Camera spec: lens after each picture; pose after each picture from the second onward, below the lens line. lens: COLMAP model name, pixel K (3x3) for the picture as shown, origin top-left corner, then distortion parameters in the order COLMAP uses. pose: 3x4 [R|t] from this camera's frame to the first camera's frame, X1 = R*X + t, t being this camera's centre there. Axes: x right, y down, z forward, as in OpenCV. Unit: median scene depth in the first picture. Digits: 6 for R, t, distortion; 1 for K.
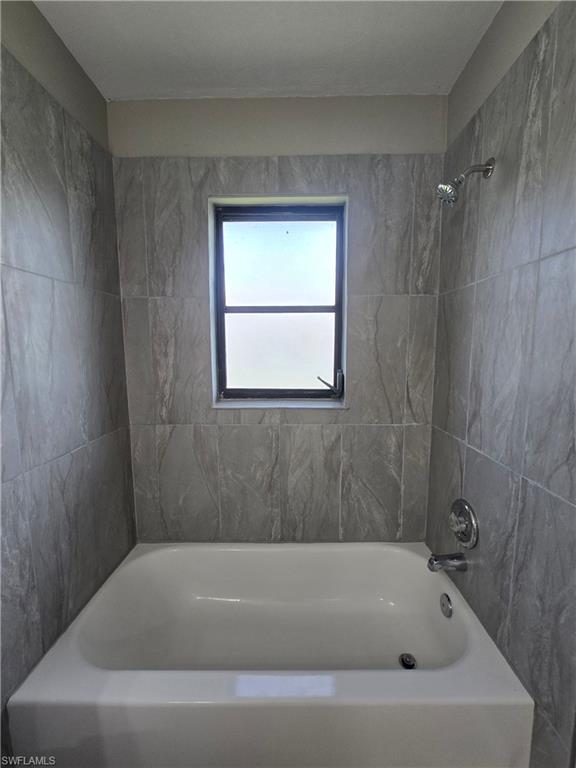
lens RADIAL K [[313.8, 0, 293.4], [0, 313.8, 385.7], [0, 0, 1]] dist [-0.002263, 0.000087]
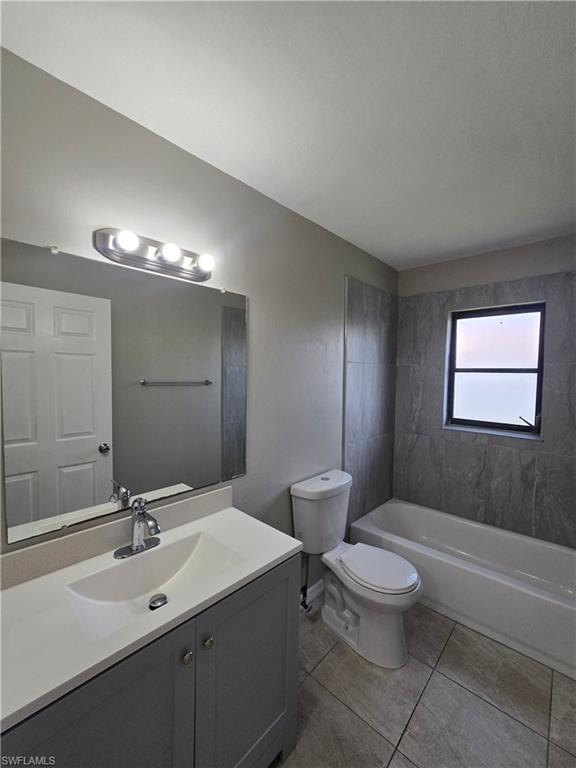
lens RADIAL K [[313.8, 0, 293.4], [0, 313.8, 385.7], [0, 0, 1]] dist [-0.002263, 0.000087]
pose [[0.740102, 0.040409, -0.671279, 0.275810], [-0.096974, 0.994173, -0.047070, -0.000127], [0.665466, 0.099933, 0.739708, -0.818551]]
